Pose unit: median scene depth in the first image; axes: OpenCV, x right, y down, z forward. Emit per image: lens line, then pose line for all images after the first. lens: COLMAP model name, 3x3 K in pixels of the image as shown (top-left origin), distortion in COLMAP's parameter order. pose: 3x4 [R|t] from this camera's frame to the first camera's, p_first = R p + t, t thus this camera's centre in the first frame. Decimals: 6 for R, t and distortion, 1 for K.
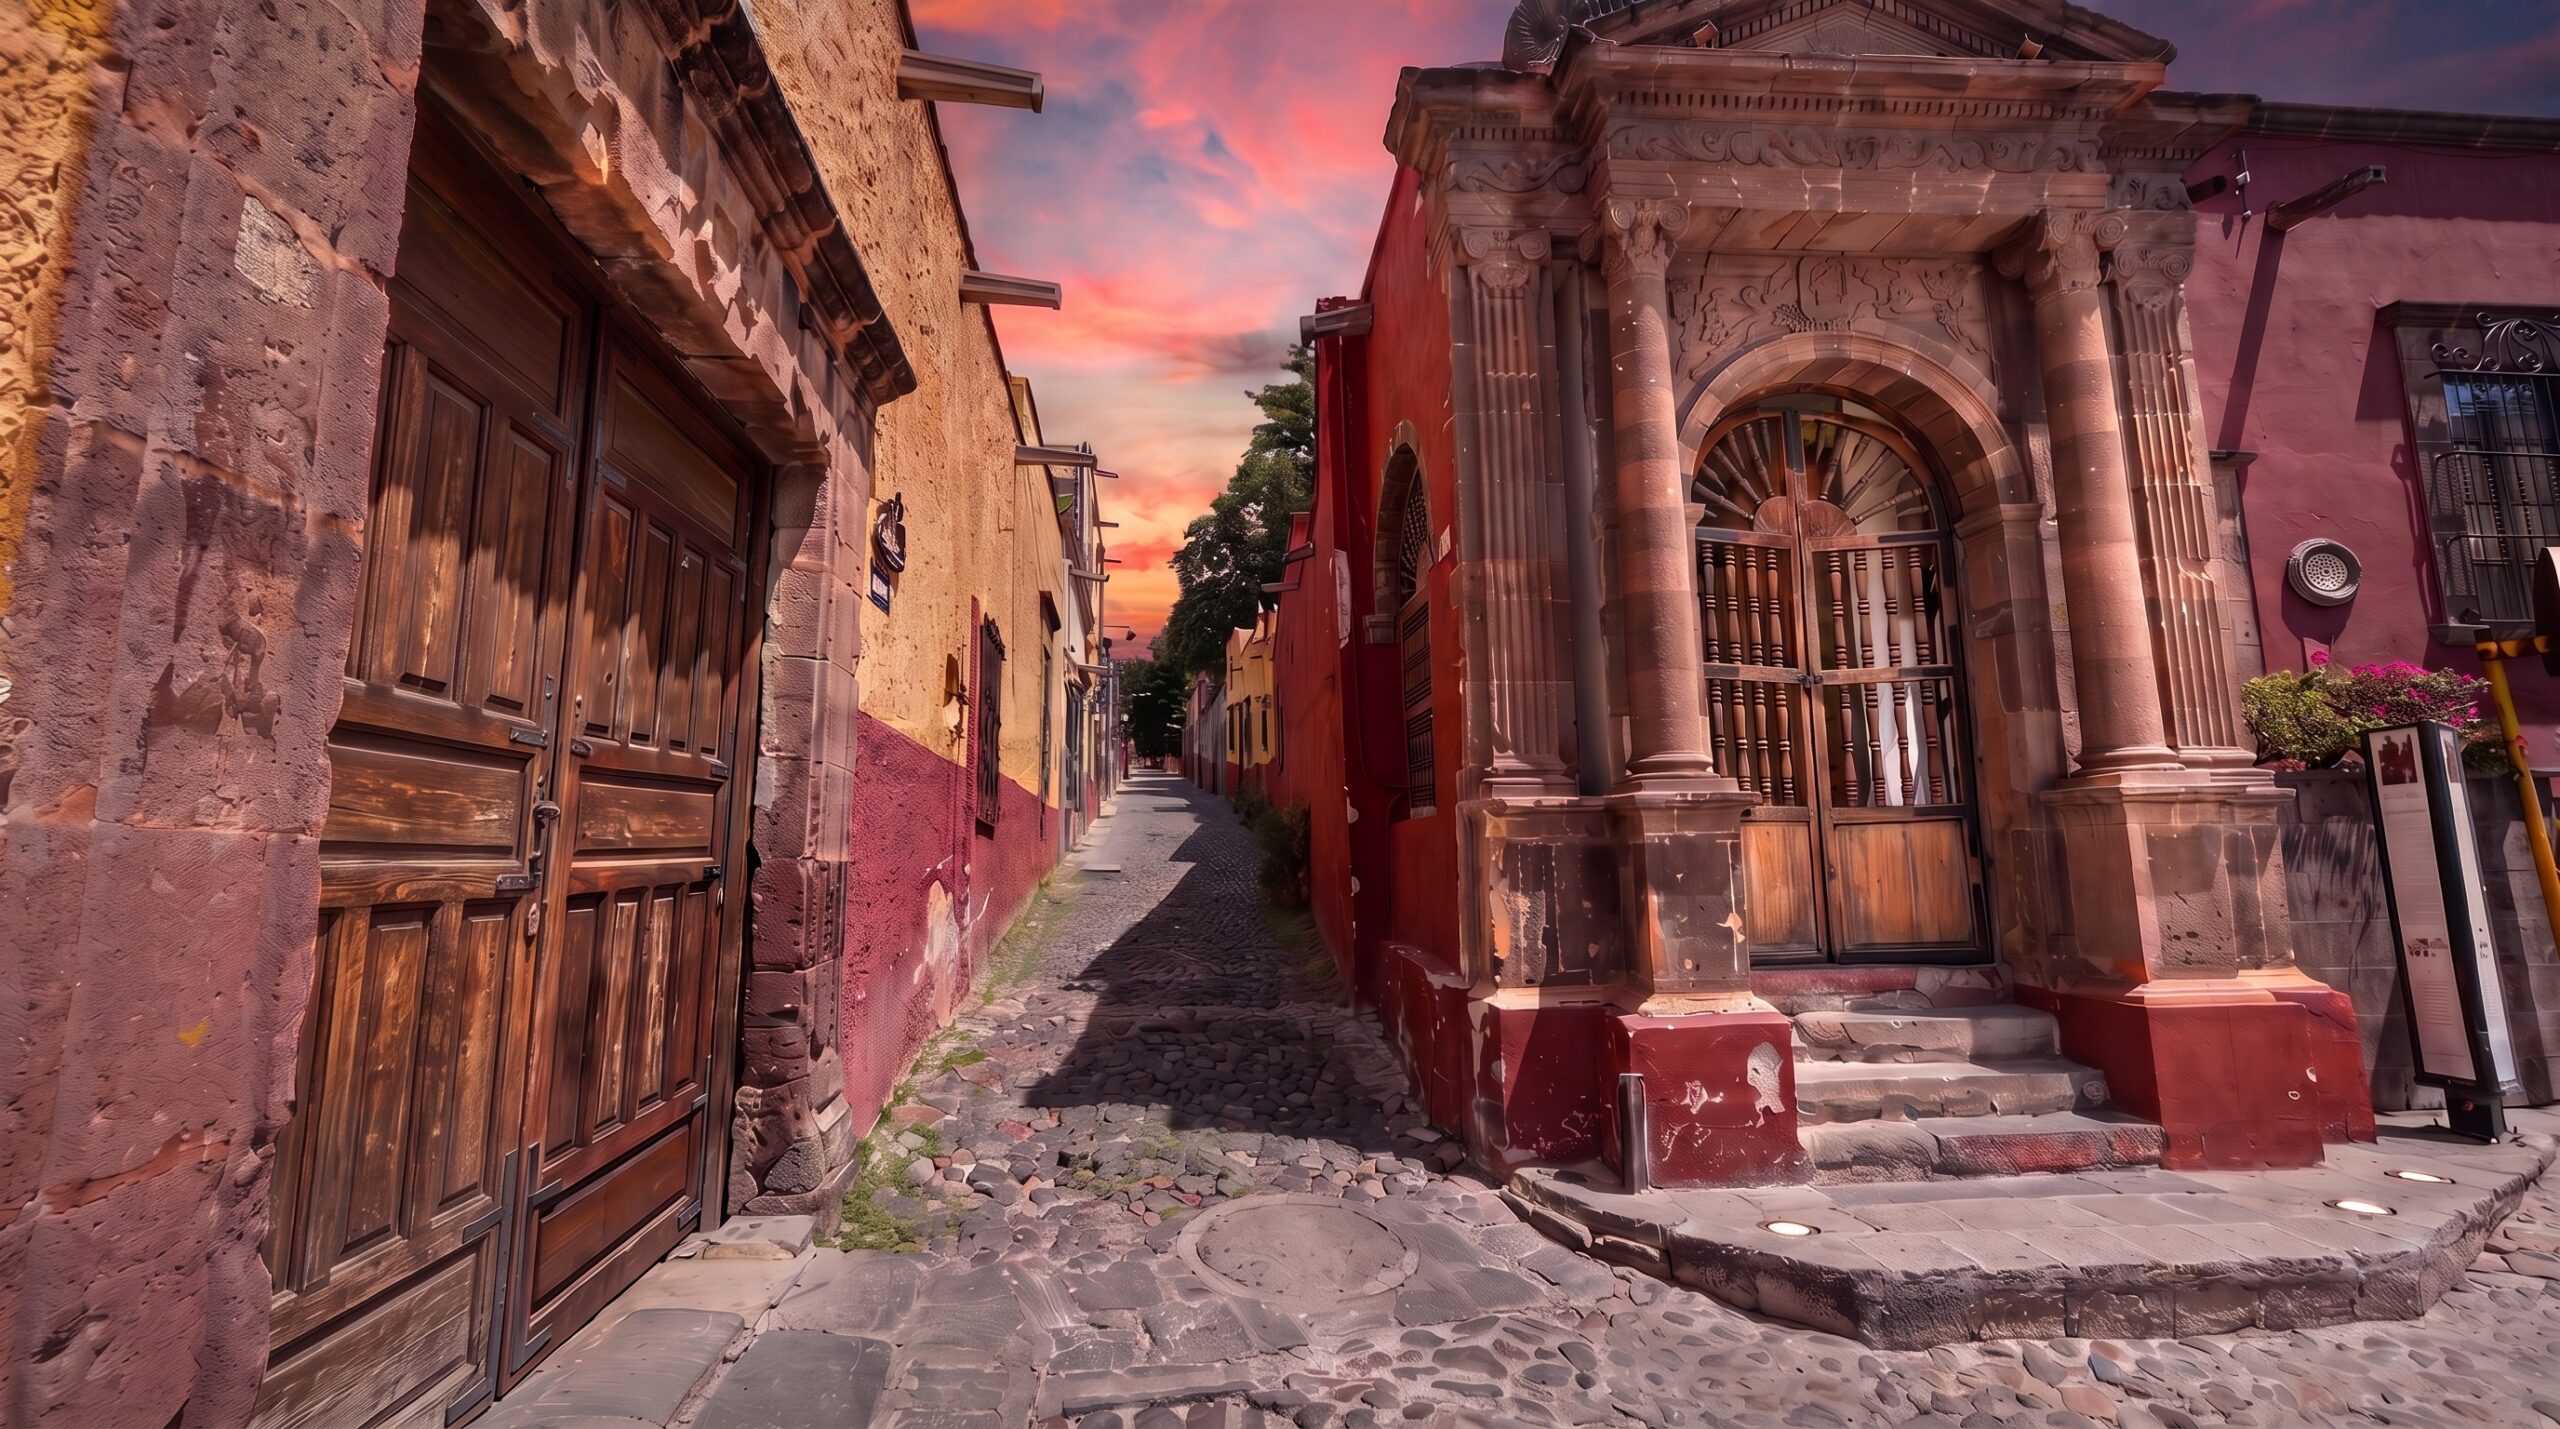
lens RADIAL K [[1077.8, 0, 1280.0], [0, 1077.8, 706.6], [0, 0, 1]] dist [0.000145, 0.000010]
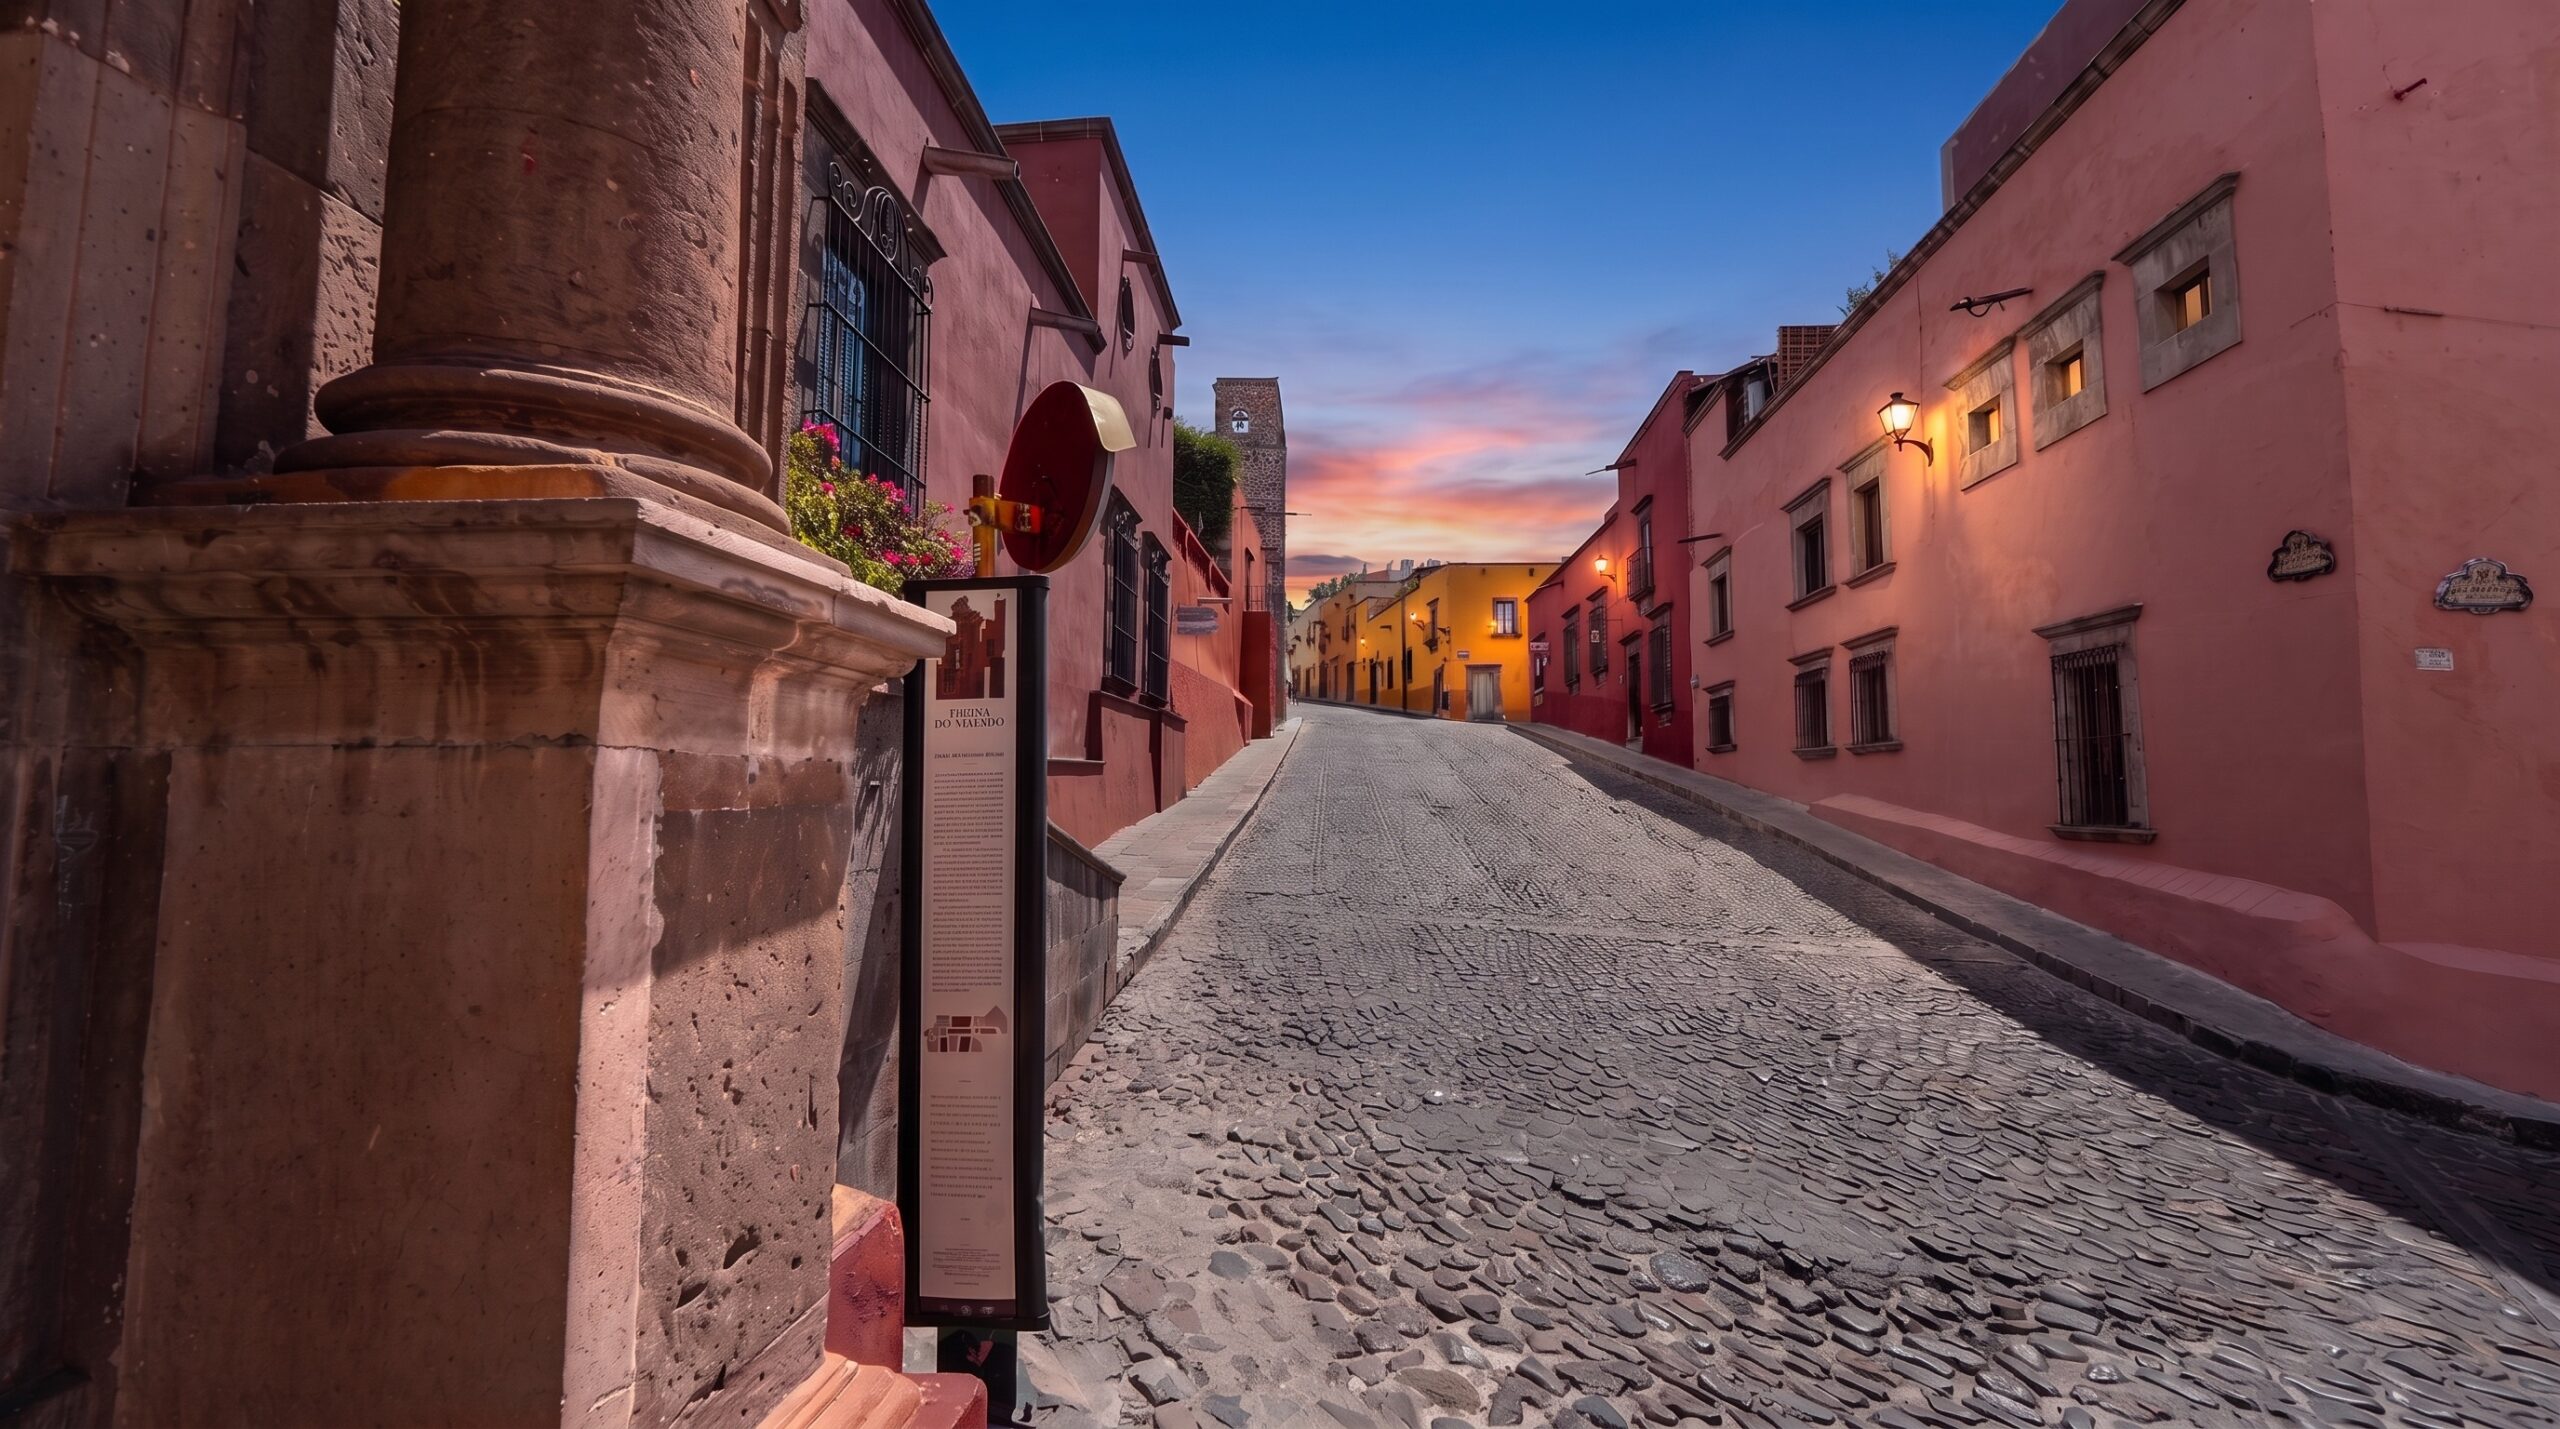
lens RADIAL K [[1115.2, 0, 1279.4], [0, 1115.2, 707.4], [0, 0, 1]] dist [-0.003165, 0.000062]
pose [[0.143972, 0.107836, 0.983689, 0.570493], [-0.135568, 0.986822, -0.088338, 0.103450], [-0.980252, -0.120639, 0.156694, 0.794864]]
